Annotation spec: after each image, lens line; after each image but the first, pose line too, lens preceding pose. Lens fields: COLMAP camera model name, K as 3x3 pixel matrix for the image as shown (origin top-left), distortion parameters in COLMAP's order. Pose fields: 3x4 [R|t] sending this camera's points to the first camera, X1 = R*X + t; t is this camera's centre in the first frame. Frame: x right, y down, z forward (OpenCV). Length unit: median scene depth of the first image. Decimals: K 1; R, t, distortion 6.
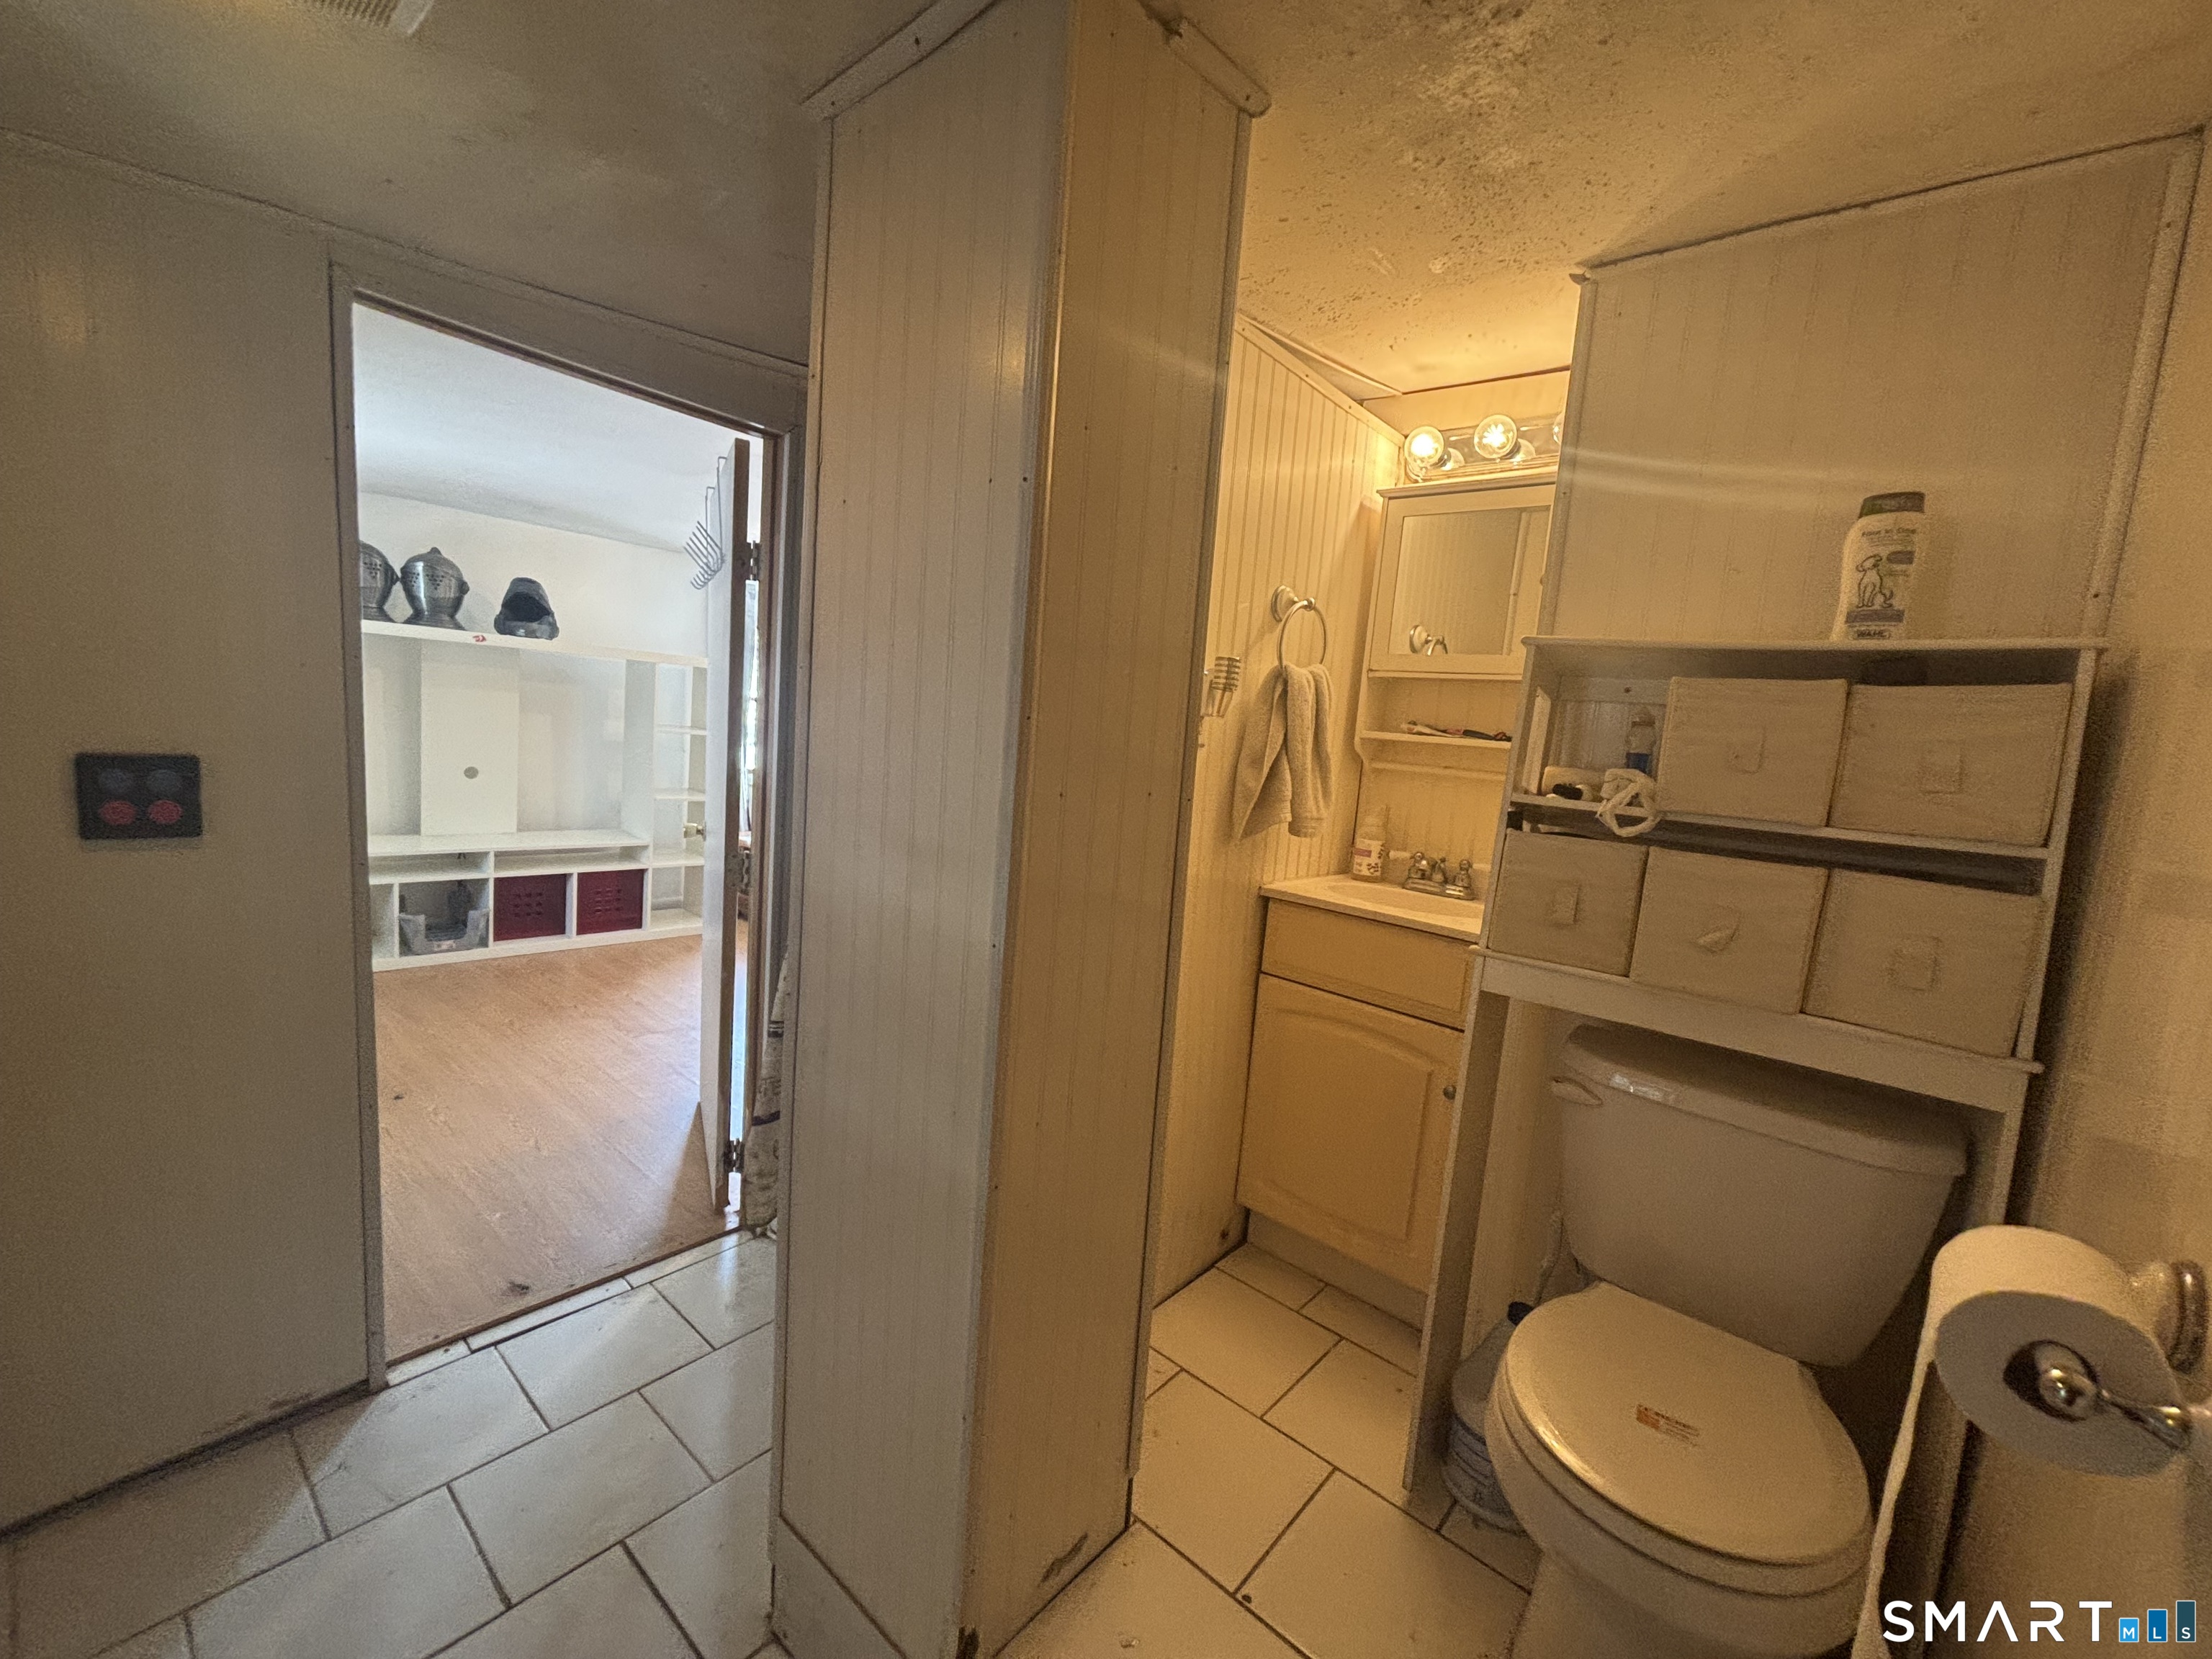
lens RADIAL K [[877.4, 0, 1106.0], [0, 877.4, 829.5], [0, 0, 1]] dist [0.000462, -0.000363]
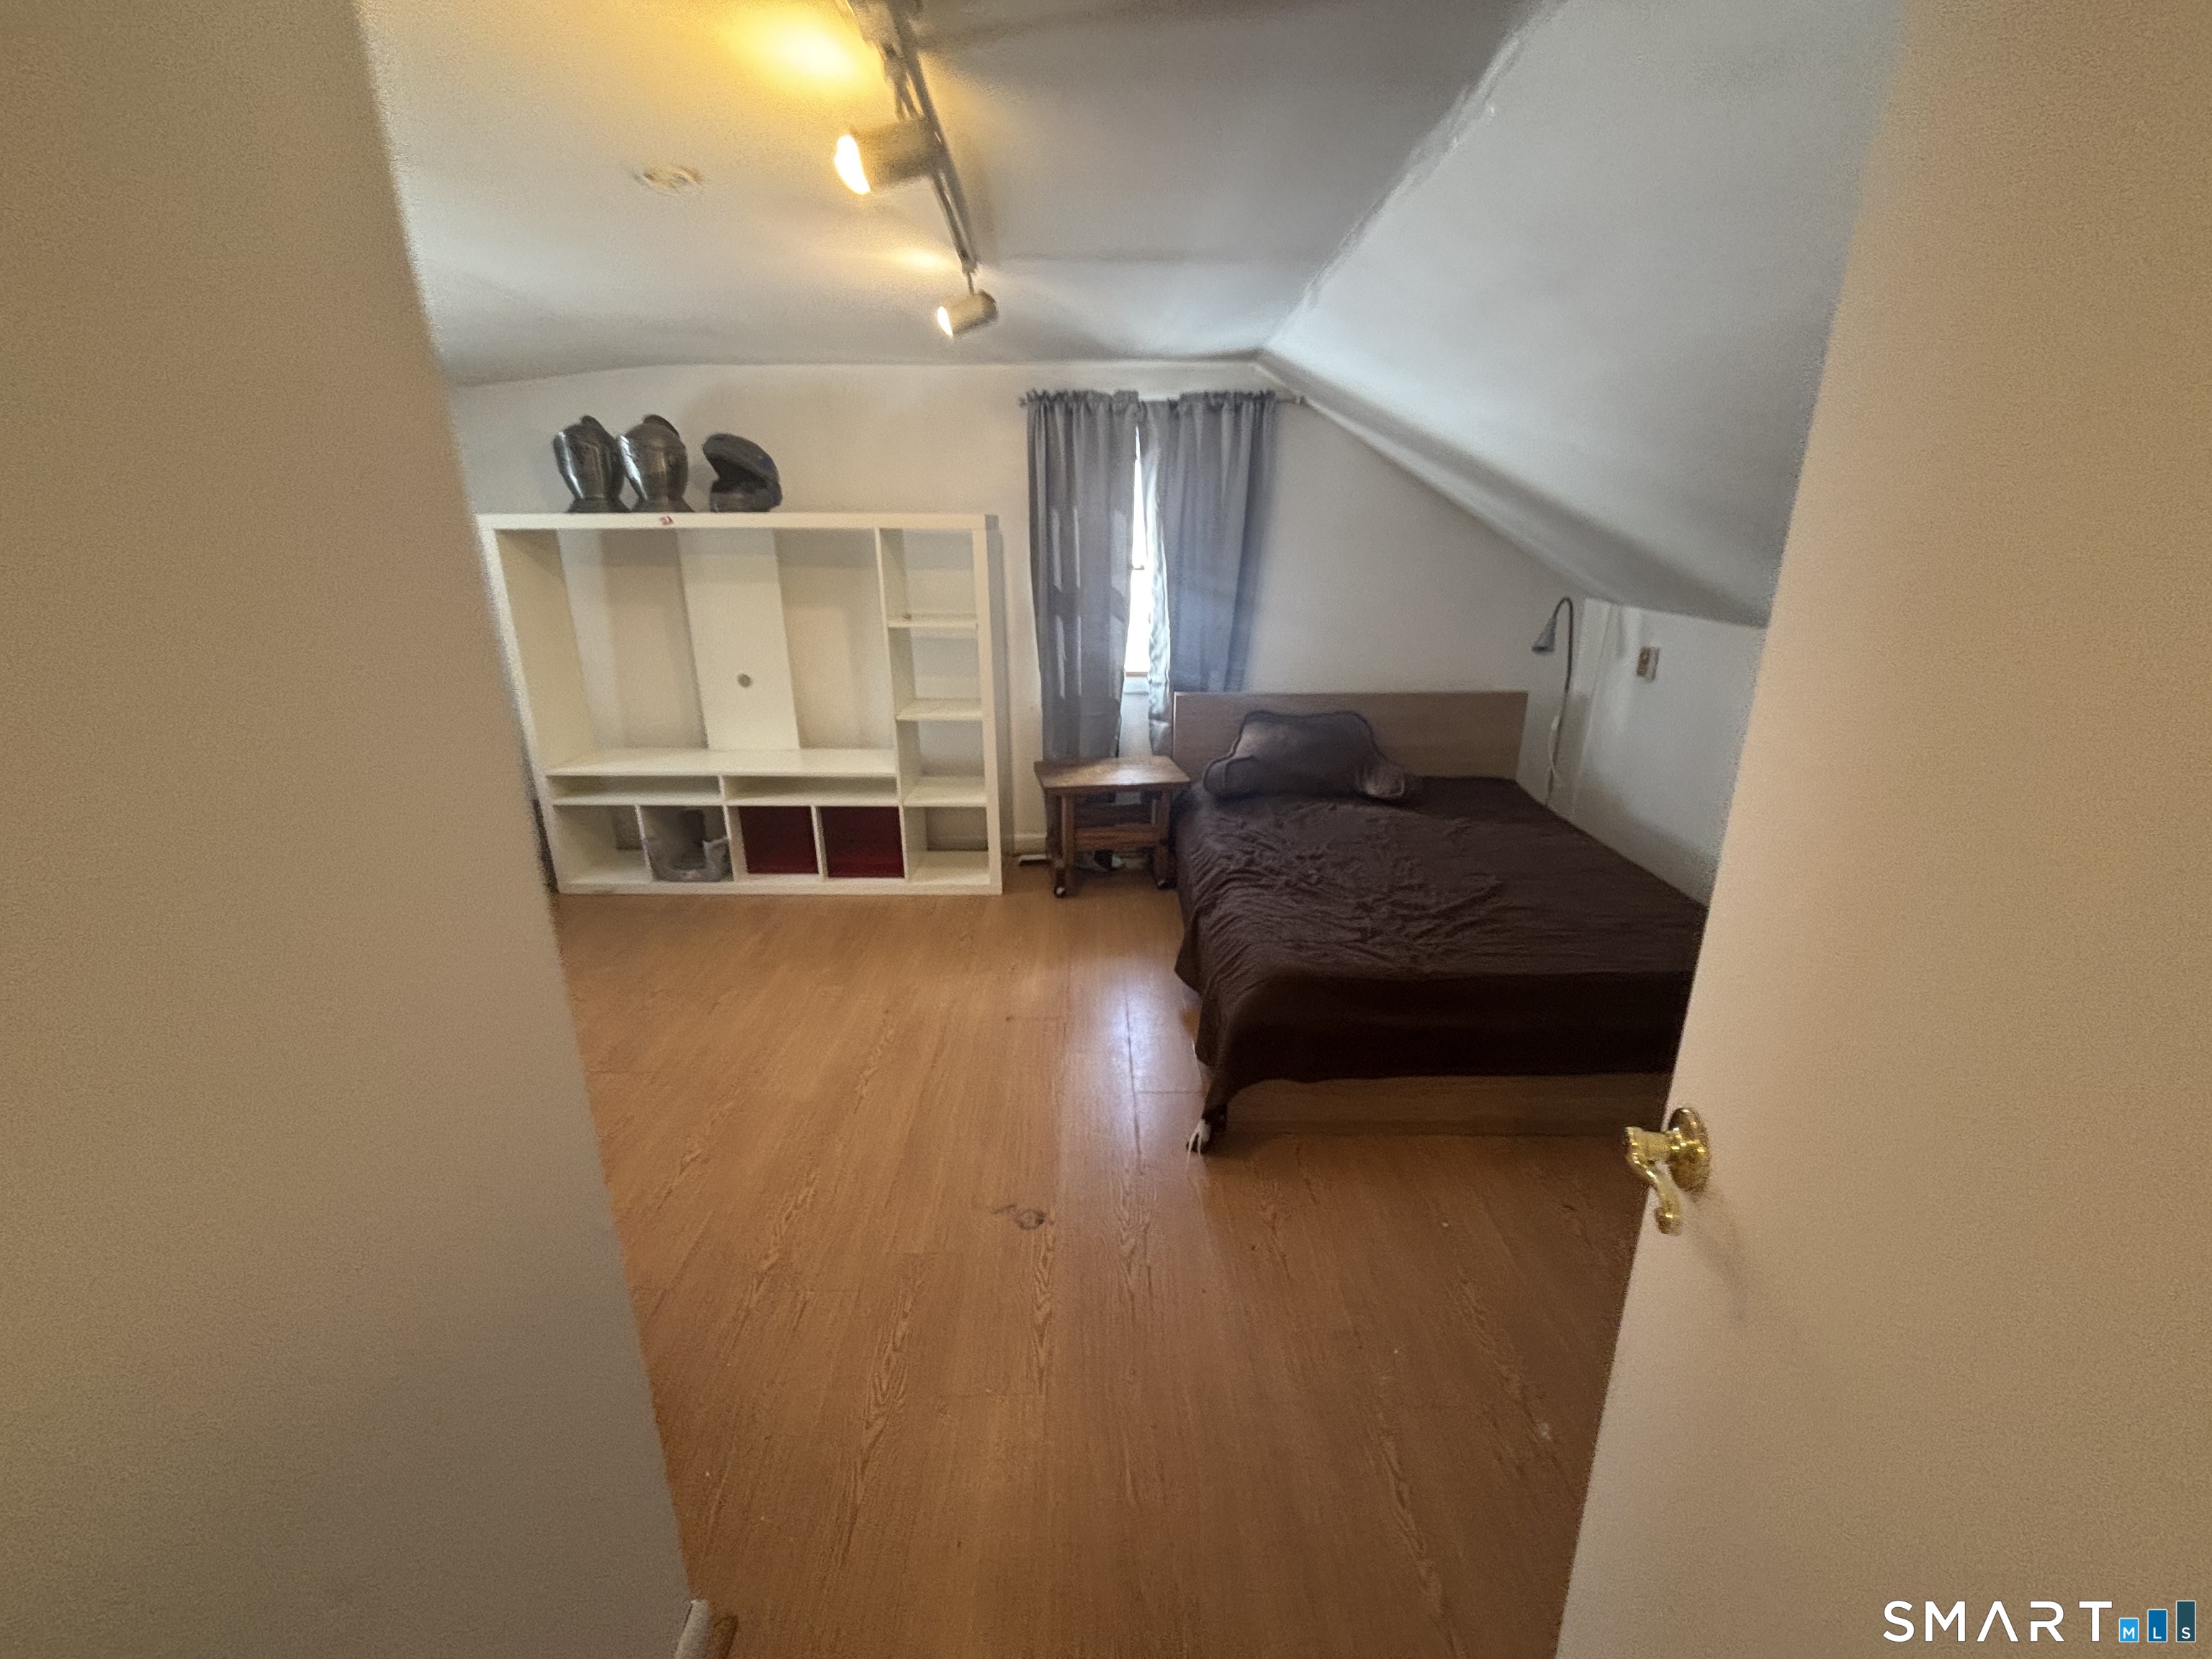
lens RADIAL K [[877.4, 0, 1106.0], [0, 877.4, 829.5], [0, 0, 1]] dist [0.000462, -0.000363]
pose [[0.638239, 0.153134, -0.754454, 0.211706], [-0.030225, 0.984245, 0.174206, -0.088462], [0.769245, -0.088382, 0.632812, 0.766833]]
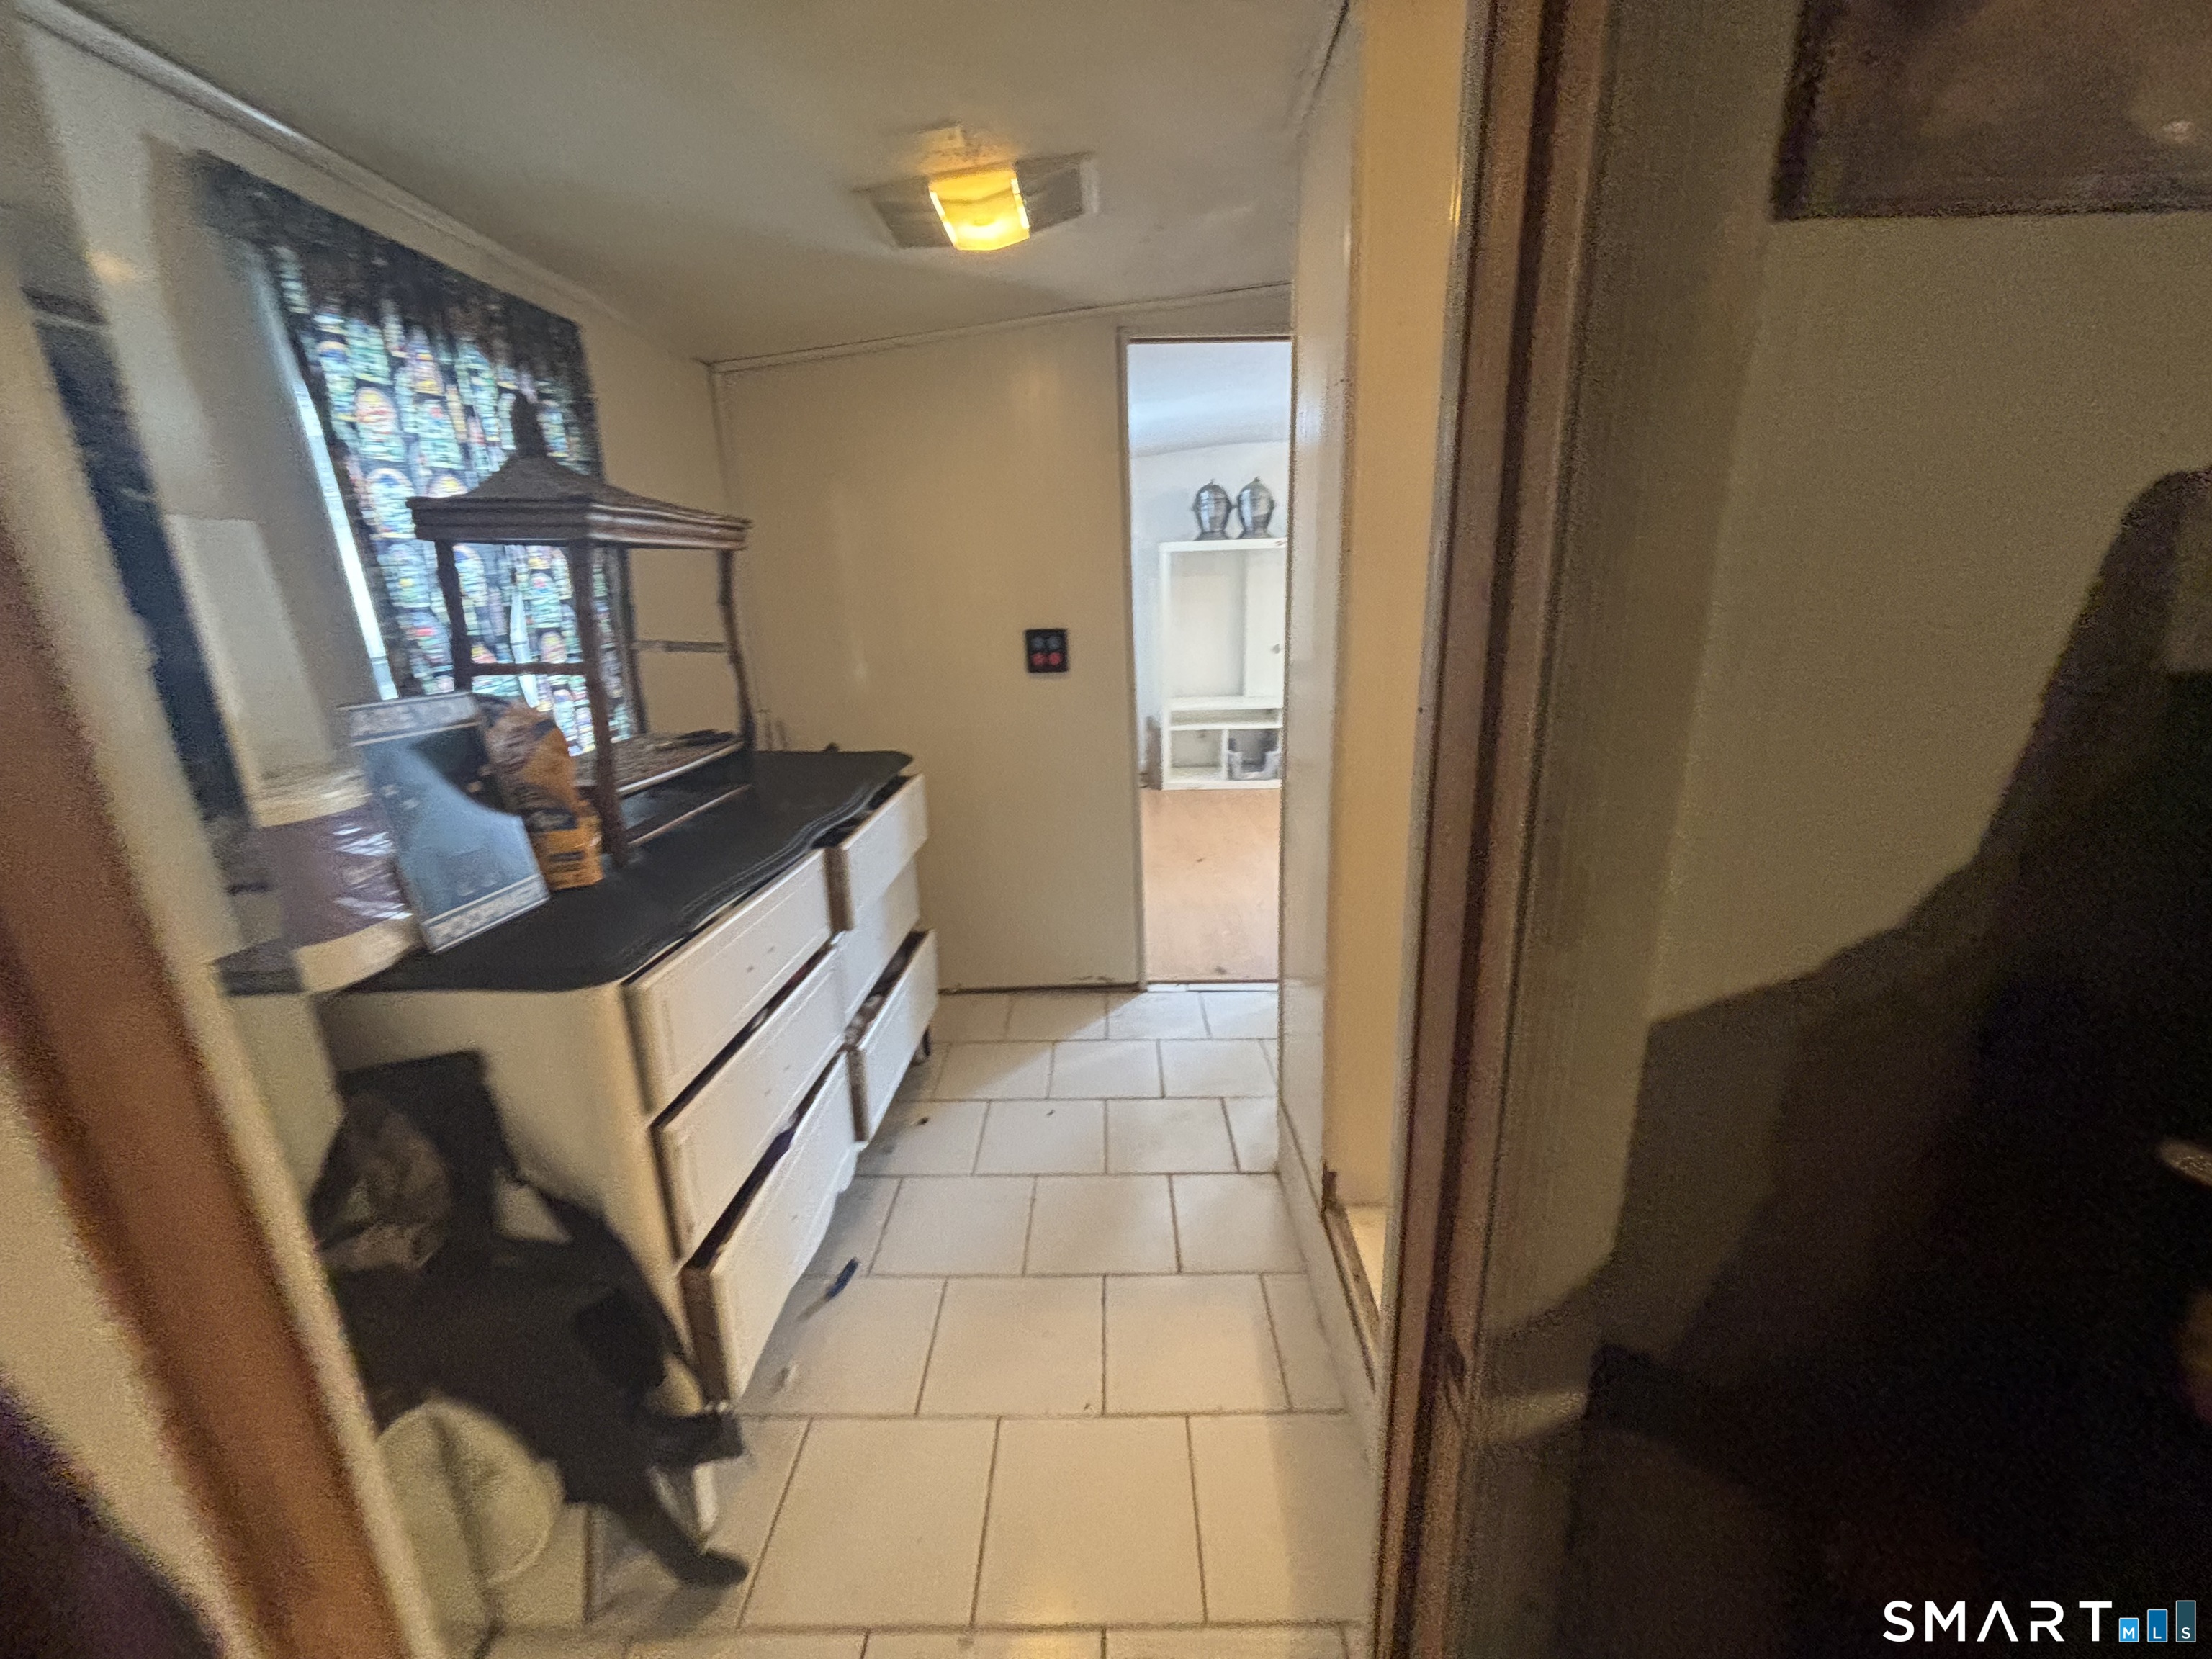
lens RADIAL K [[877.4, 0, 1106.0], [0, 877.4, 829.5], [0, 0, 1]] dist [0.000462, -0.000363]
pose [[0.629559, 0.109148, -0.769248, 0.178059], [-0.005454, 0.990680, 0.136104, 0.029164], [0.776934, -0.081490, 0.624286, -0.054377]]
